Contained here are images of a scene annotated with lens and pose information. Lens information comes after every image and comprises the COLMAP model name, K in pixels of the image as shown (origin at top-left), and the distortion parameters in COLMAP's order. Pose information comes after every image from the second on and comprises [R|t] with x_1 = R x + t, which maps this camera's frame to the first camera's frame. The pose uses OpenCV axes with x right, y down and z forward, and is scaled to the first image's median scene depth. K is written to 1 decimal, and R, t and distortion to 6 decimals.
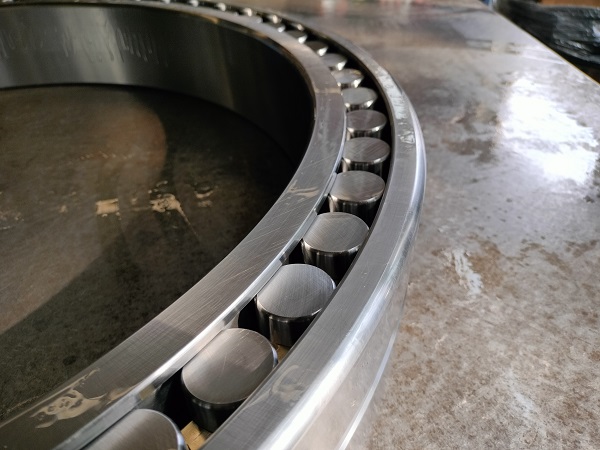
lens RADIAL K [[462.1, 0, 292.4], [0, 462.1, 225.5], [0, 0, 1]] dist [0.004358, -0.038026]
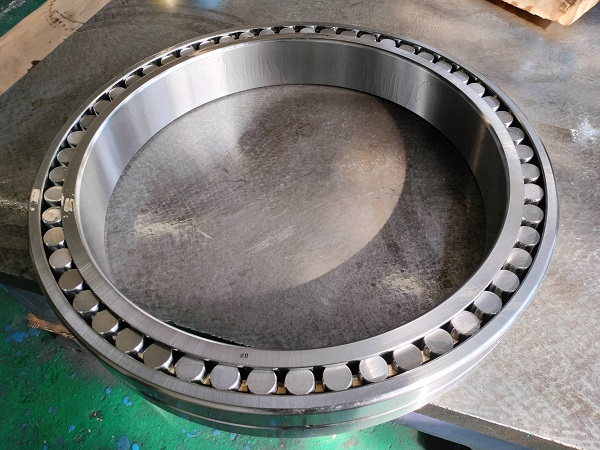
lens RADIAL K [[441.0, 0, 303.7], [0, 441.0, 223.3], [0, 0, 1]] dist [0.023611, -0.029548]
pose [[0.948654, 0.243024, -0.202472, -0.377191], [-0.184716, 0.945236, 0.269090, -0.502301], [0.256779, -0.217873, 0.941592, -1.069335]]
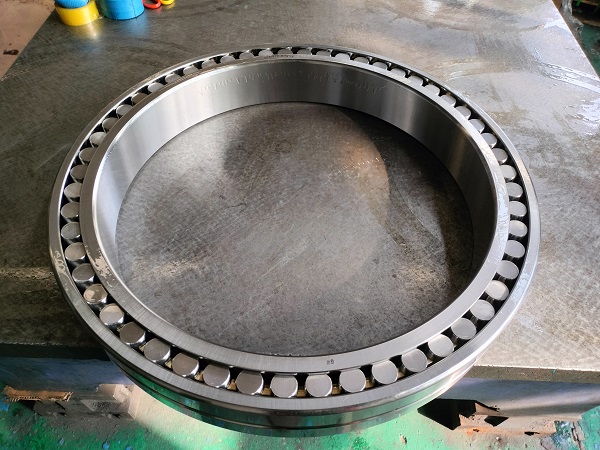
lens RADIAL K [[441.0, 0, 303.7], [0, 441.0, 223.3], [0, 0, 1]] dist [0.023611, -0.029548]
pose [[0.998123, 0.061077, -0.004550, -0.885474], [-0.058268, 0.969845, 0.236653, -0.518125], [0.018867, -0.235944, 0.971584, -1.279610]]
